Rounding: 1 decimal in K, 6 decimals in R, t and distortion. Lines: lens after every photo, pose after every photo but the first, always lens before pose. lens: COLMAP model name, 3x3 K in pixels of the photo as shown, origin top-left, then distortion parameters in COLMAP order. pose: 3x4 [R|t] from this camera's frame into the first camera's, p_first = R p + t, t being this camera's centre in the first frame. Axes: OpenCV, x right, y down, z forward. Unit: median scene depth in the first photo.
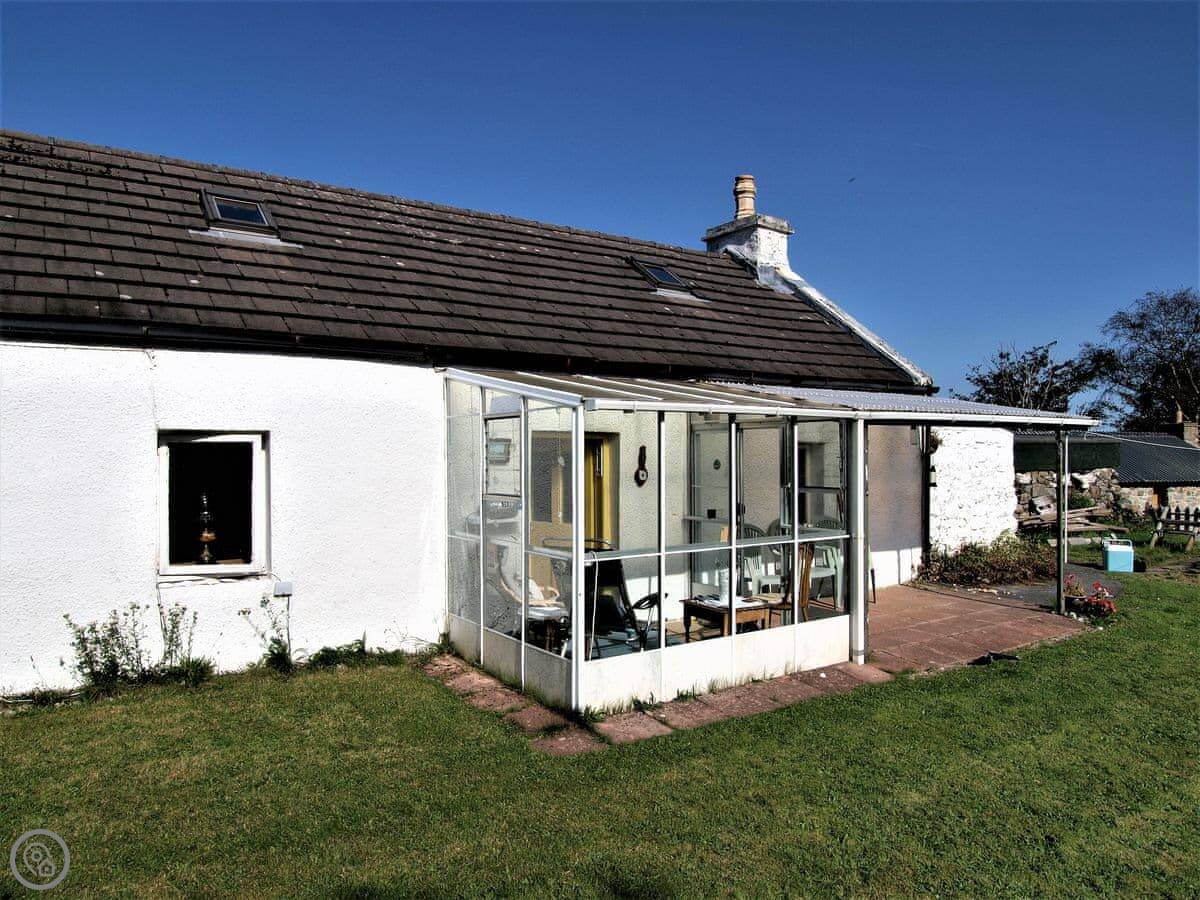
lens RADIAL K [[814.2, 0, 600.0], [0, 814.2, 450.0], [0, 0, 1]] dist [-0.021673, 0.002416]
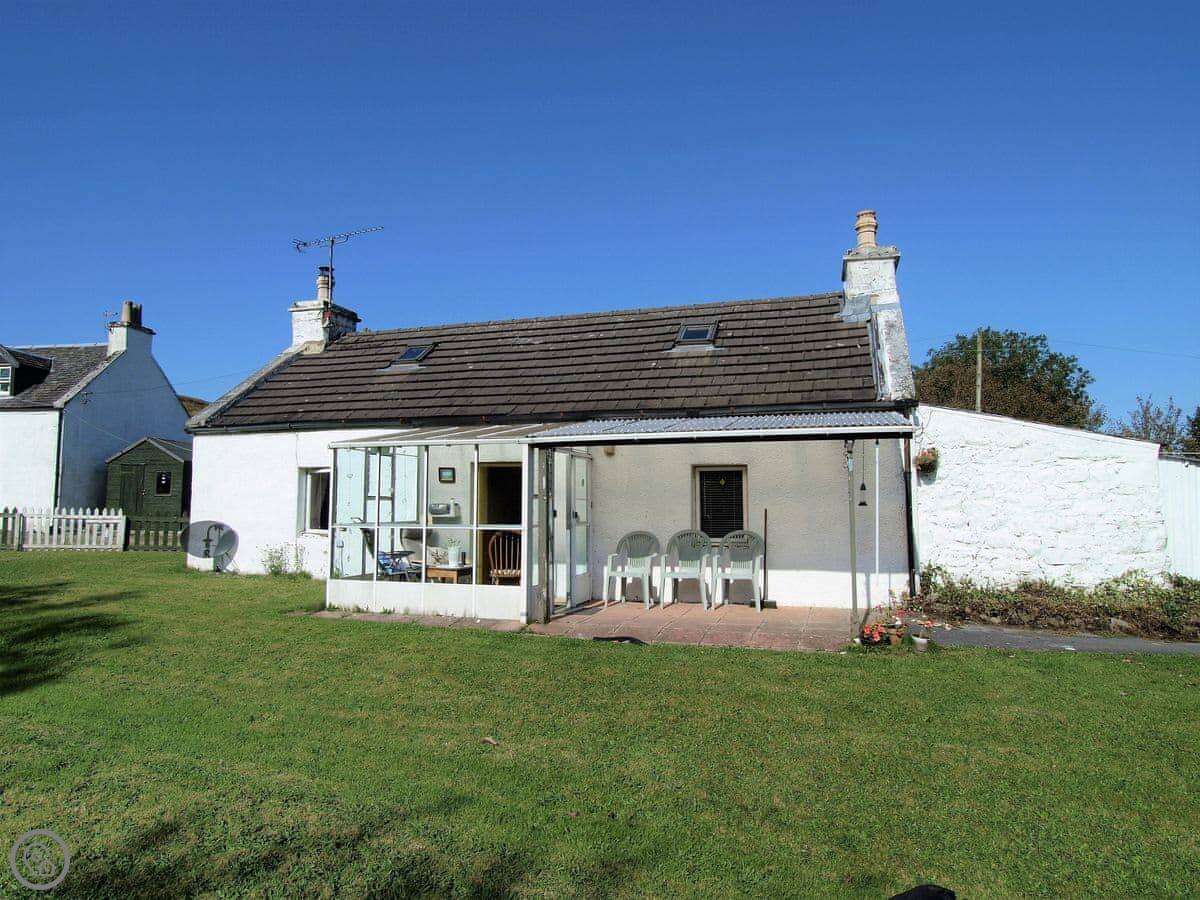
lens RADIAL K [[759.0, 0, 594.8], [0, 759.0, 445.2], [0, 0, 1]] dist [-0.026422, 0.000272]
pose [[0.619138, -0.059395, -0.783033, 1.469487], [0.000917, 0.997190, -0.074913, 0.065165], [0.785282, 0.045663, 0.617452, 0.309074]]
